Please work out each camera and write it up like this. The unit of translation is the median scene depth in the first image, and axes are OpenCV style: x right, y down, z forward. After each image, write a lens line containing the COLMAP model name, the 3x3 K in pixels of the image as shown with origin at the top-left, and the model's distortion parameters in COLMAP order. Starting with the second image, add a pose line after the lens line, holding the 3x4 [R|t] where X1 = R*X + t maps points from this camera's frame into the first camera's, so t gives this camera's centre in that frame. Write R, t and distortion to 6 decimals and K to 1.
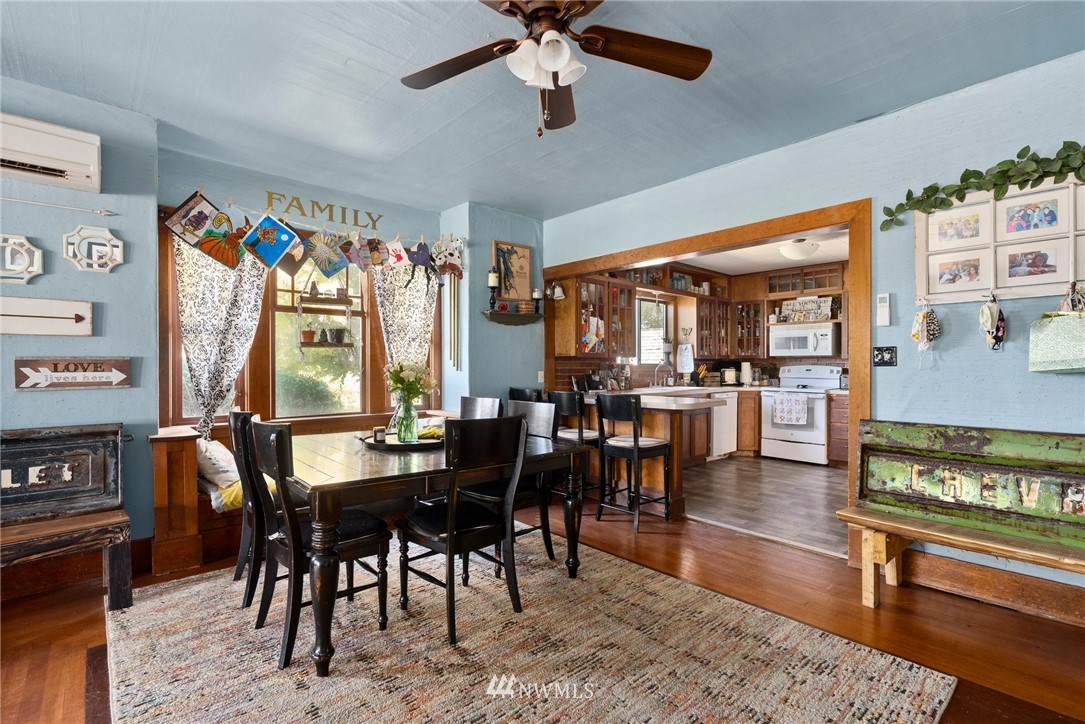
lens RADIAL K [[498.1, 0, 543.1], [0, 498.1, 363.2], [0, 0, 1]] dist [-0.002960, 0.000255]
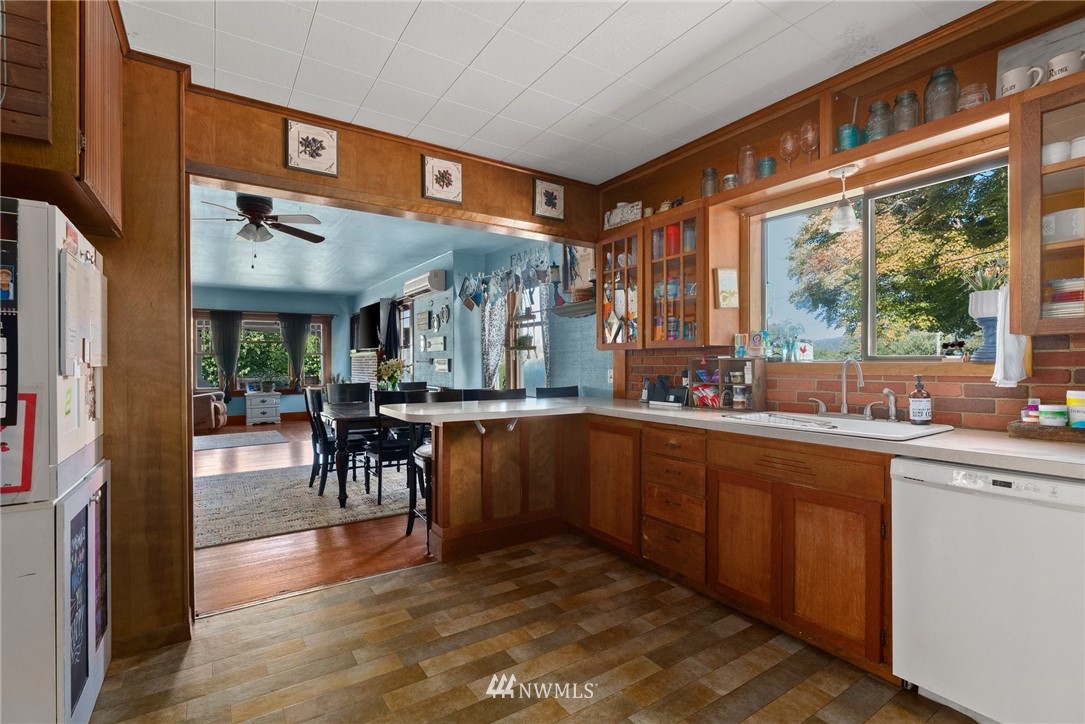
lens RADIAL K [[498.1, 0, 541.4], [0, 498.1, 366.0], [0, 0, 1]] dist [-0.002960, 0.000255]
pose [[-0.157400, 0.003985, -0.987527, 0.842653], [0.000371, 0.999992, 0.003976, 0.007883], [0.987535, 0.000260, -0.157400, 1.079945]]
